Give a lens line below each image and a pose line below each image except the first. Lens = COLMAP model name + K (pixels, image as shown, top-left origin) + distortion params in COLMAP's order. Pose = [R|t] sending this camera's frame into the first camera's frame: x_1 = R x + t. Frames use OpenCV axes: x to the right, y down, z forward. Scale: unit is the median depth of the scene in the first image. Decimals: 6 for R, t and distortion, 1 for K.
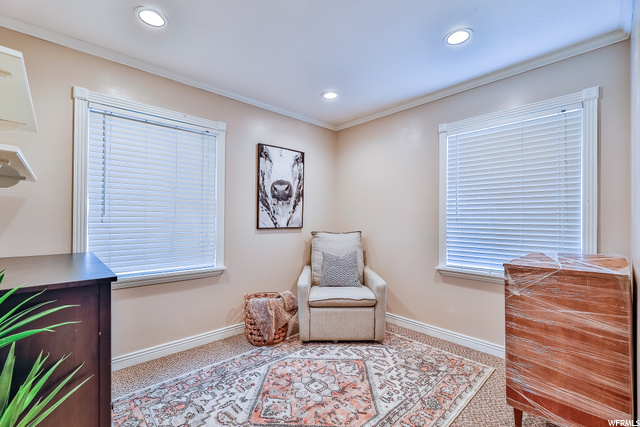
lens RADIAL K [[281.5, 0, 318.7], [0, 281.5, 216.3], [0, 0, 1]] dist [-0.001991, 0.000053]
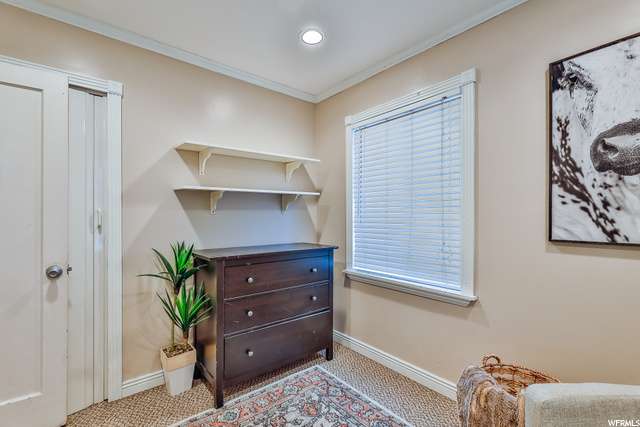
lens RADIAL K [[281.5, 0, 318.6], [0, 281.5, 216.6], [0, 0, 1]] dist [-0.001991, 0.000053]
pose [[-0.053922, -0.007611, -0.998516, 0.283437], [0.009019, 0.999926, -0.008109, 0.002217], [0.998504, -0.009443, -0.053849, 0.619403]]
